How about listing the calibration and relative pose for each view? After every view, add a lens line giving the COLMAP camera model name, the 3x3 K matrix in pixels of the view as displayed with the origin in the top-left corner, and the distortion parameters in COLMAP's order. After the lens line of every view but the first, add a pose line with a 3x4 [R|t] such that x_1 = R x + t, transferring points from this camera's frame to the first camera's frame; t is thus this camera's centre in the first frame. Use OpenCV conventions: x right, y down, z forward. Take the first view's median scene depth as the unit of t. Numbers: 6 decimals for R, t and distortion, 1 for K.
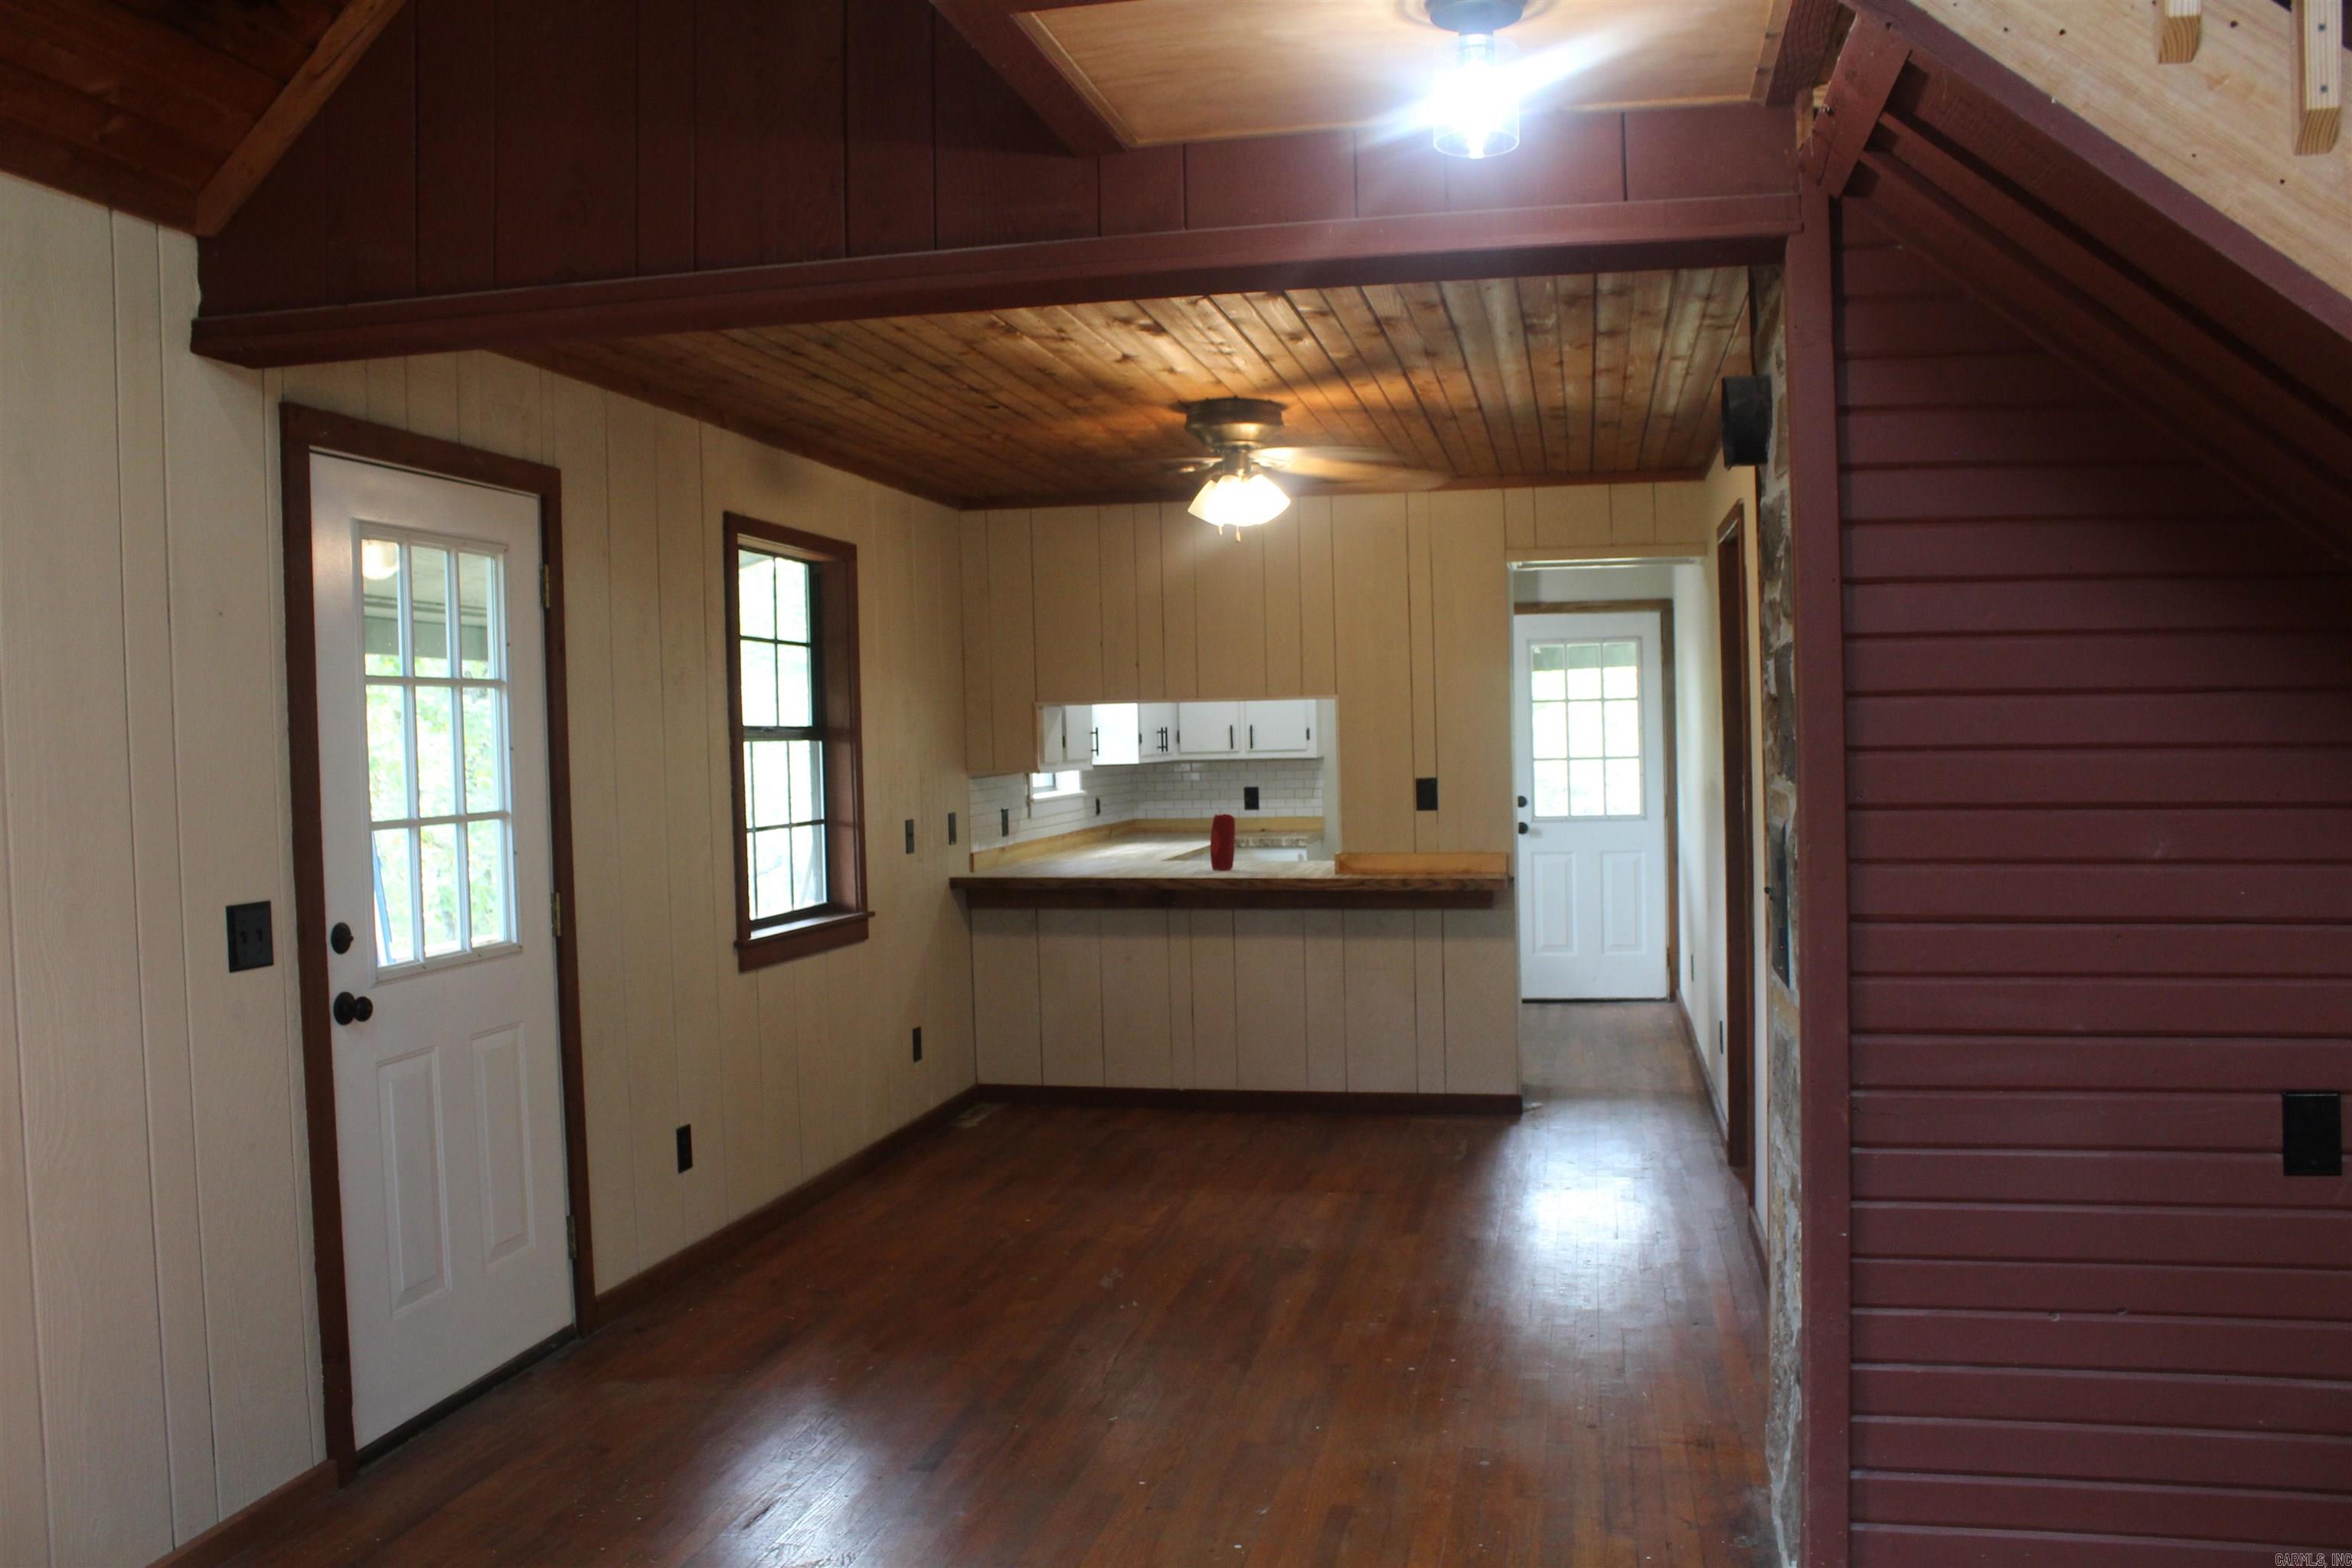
lens RADIAL K [[1932.4, 0, 1164.9], [0, 1932.4, 786.5], [0, 0, 1]] dist [-0.182226, 0.134499]
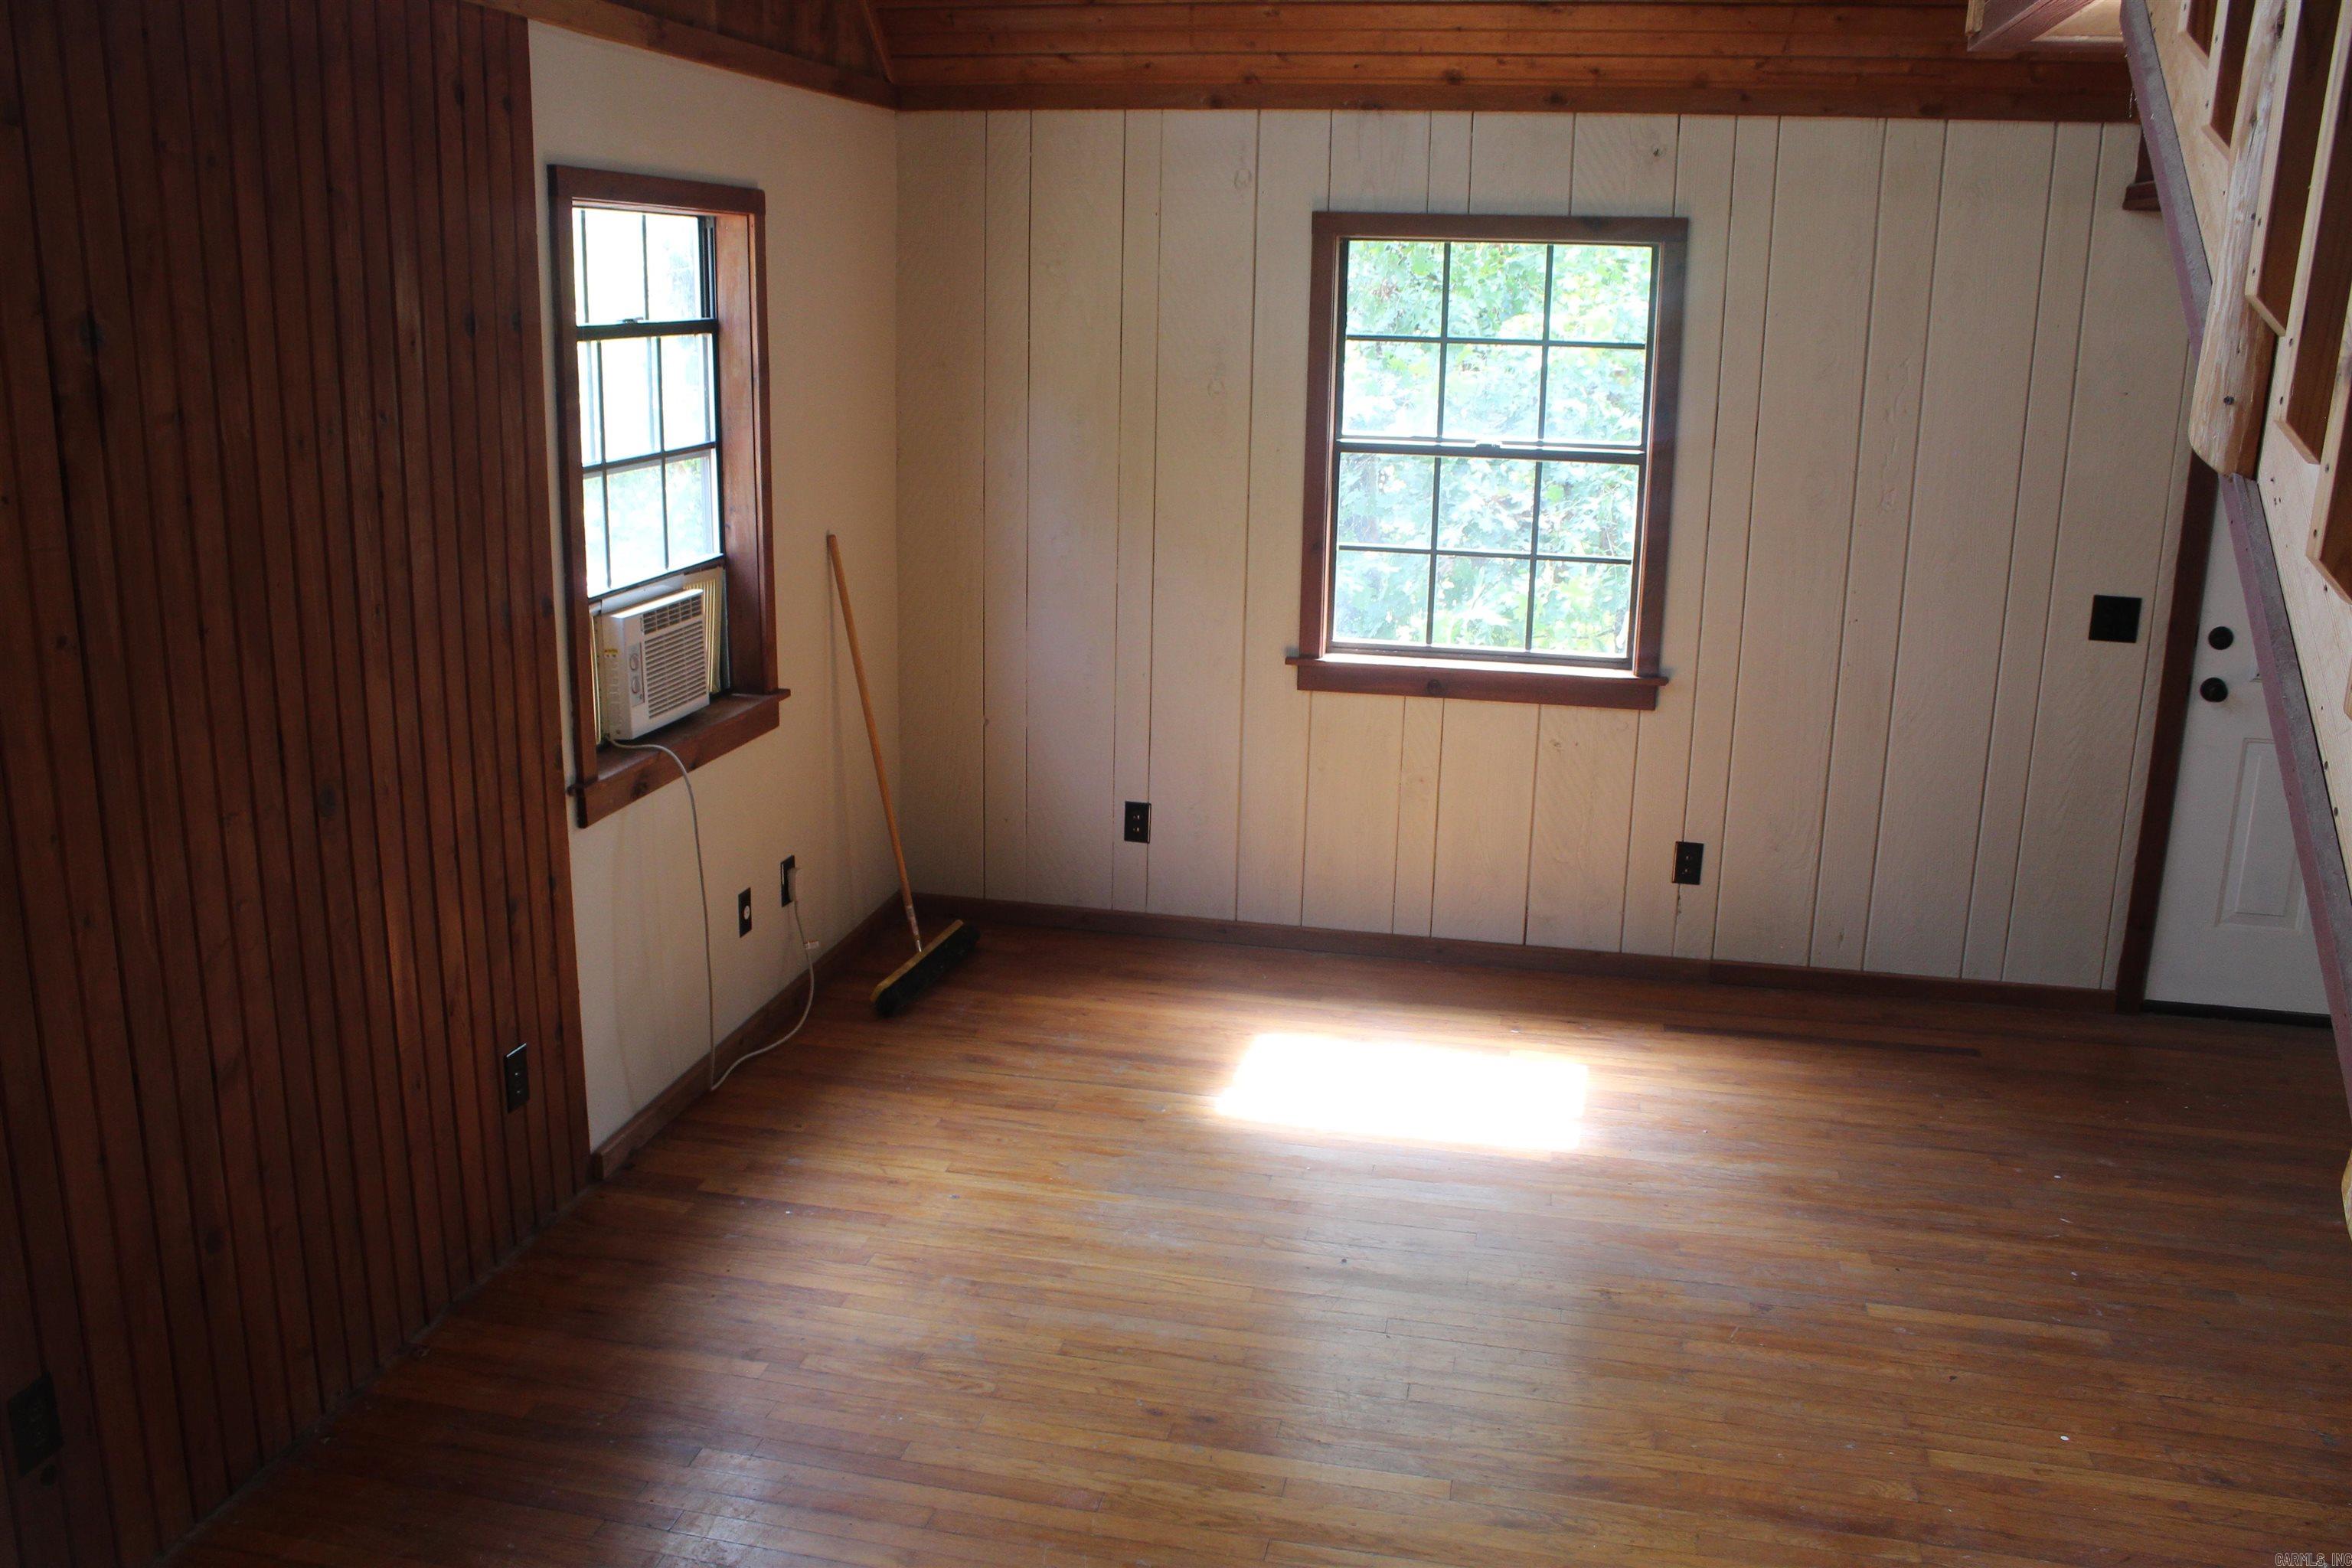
lens RADIAL K [[1932.4, 0, 1164.9], [0, 1932.4, 786.5], [0, 0, 1]] dist [-0.182226, 0.134499]
pose [[-0.015652, 0.271279, -0.962374, 0.870653], [-0.045718, 0.961291, 0.271717, -0.140703], [0.998832, 0.048250, -0.002643, 0.248475]]
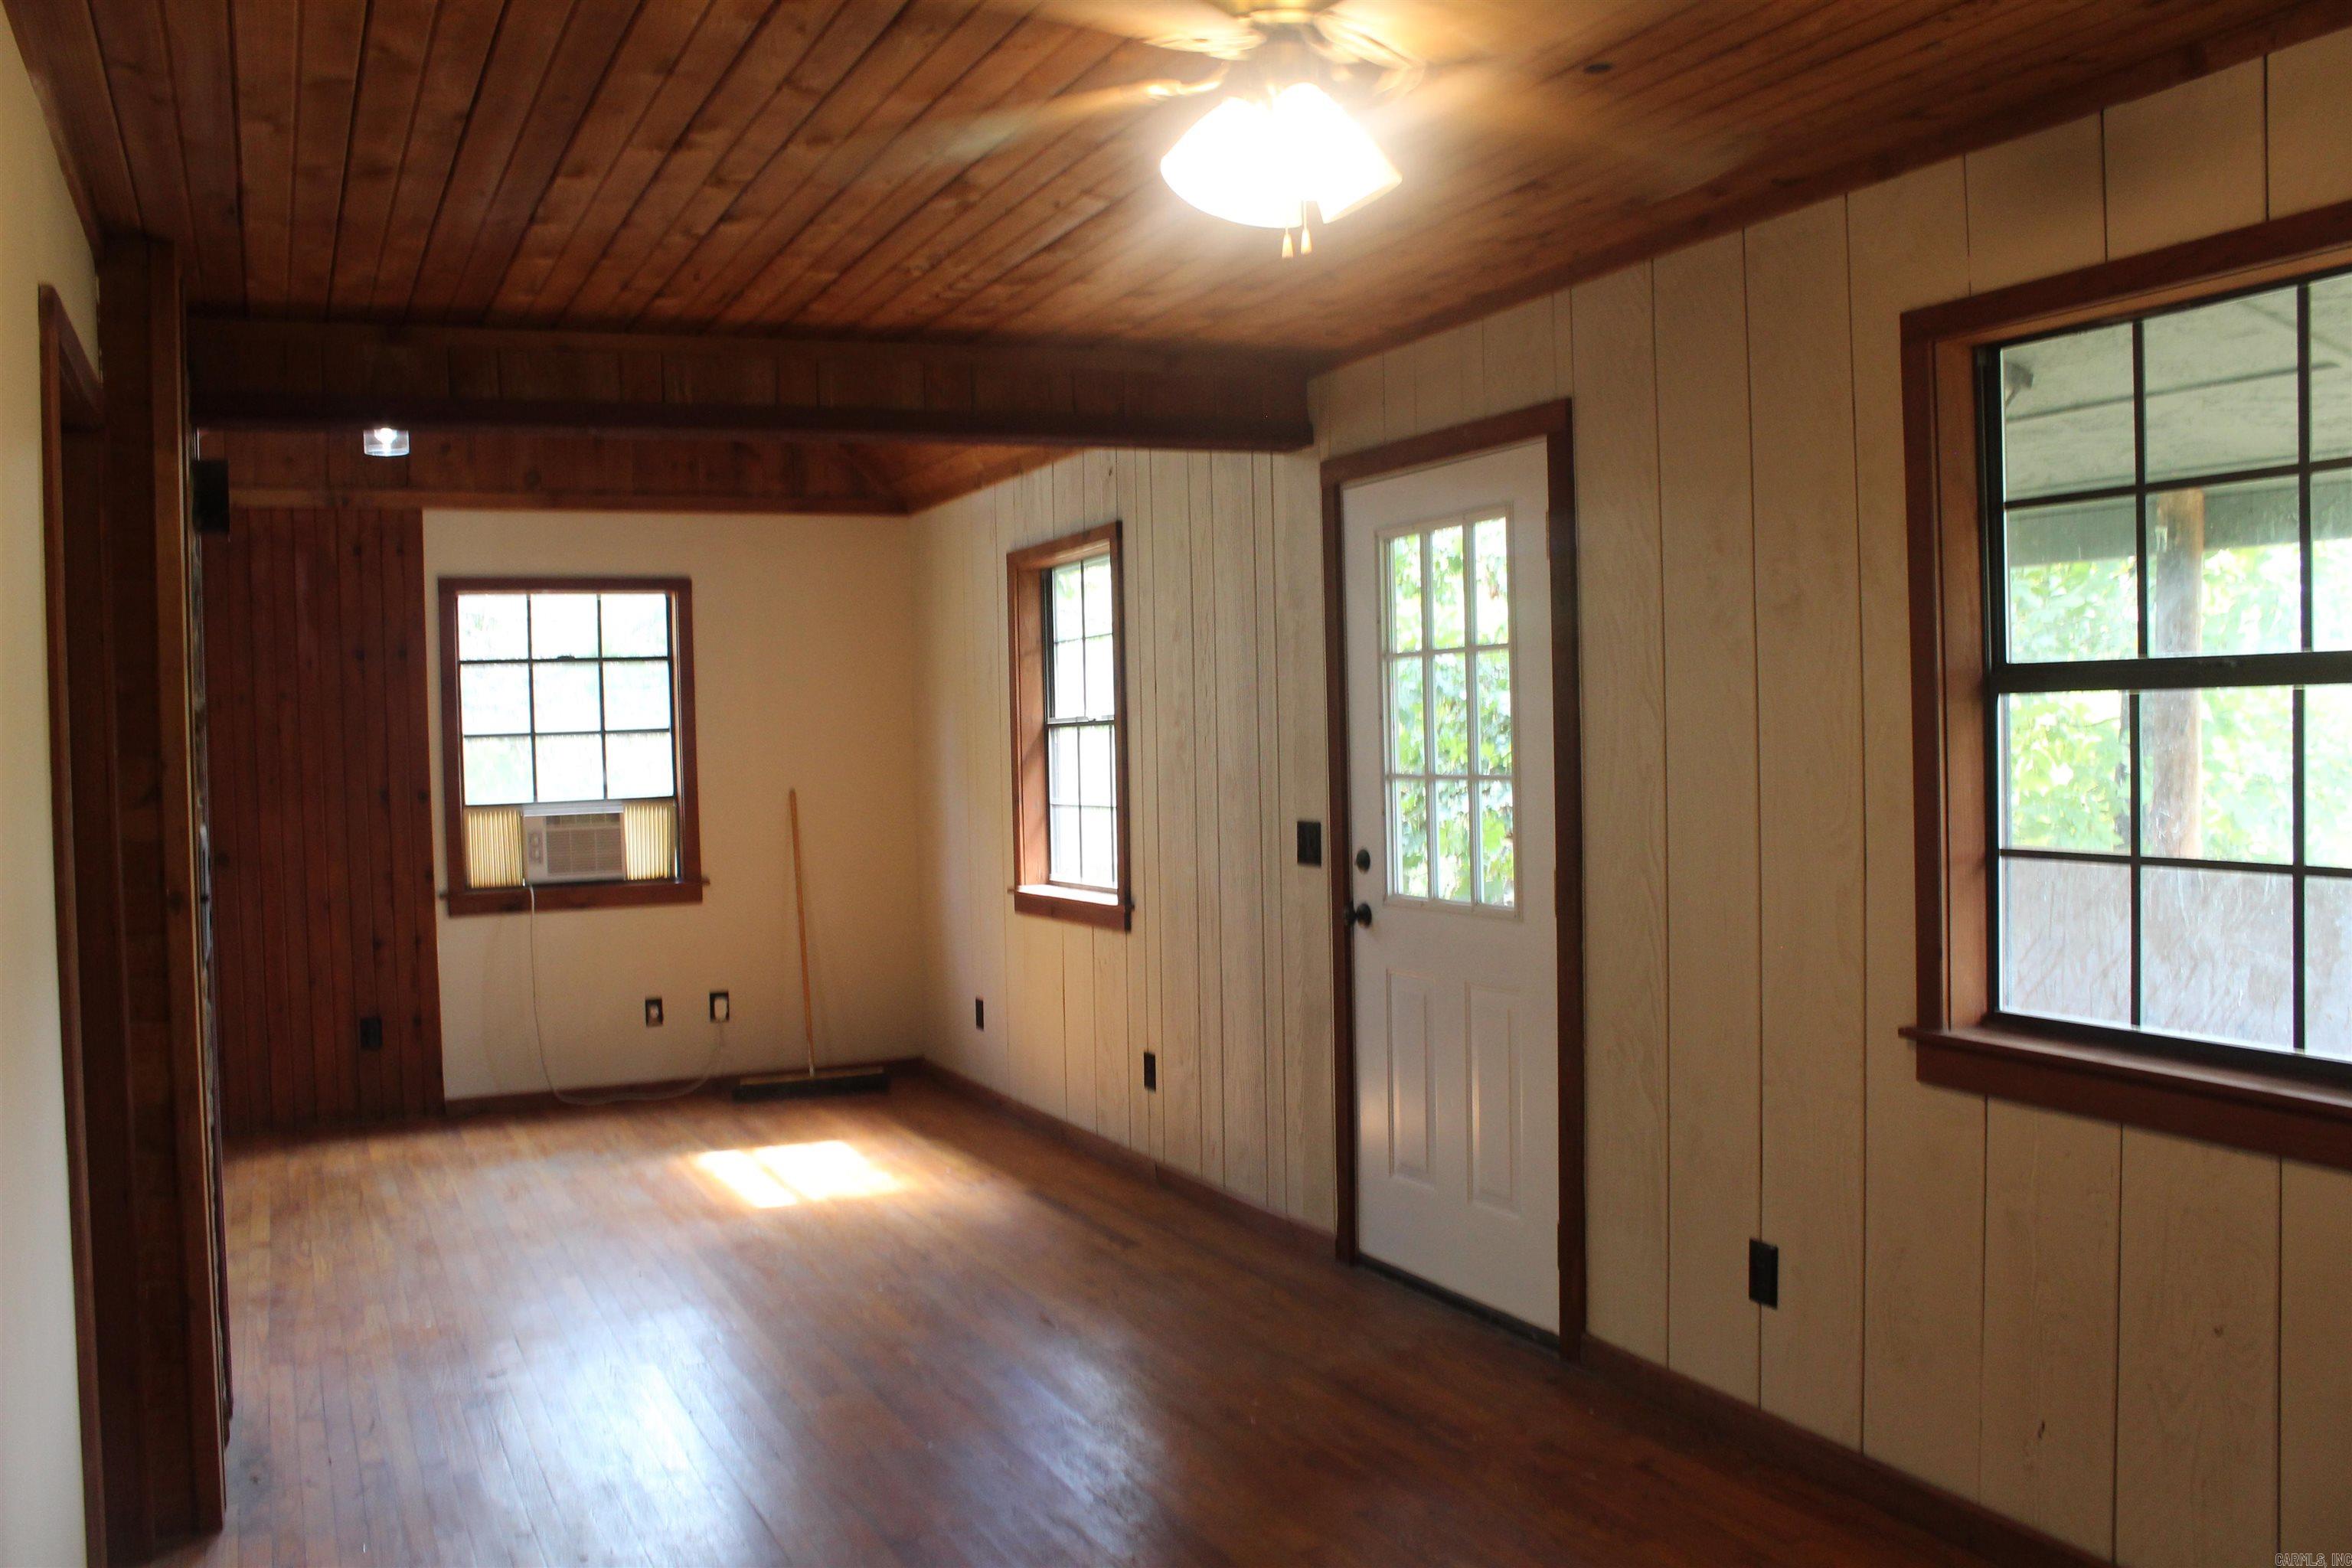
lens RADIAL K [[1947.3, 0, 1168.1], [0, 1947.3, 768.5], [0, 0, 1]] dist [-0.153380, 0.087582]
pose [[-0.790766, 0.055795, -0.609570, 0.477998], [0.028806, 0.998126, 0.053992, -0.058499], [0.611440, 0.025136, -0.790891, 1.964241]]
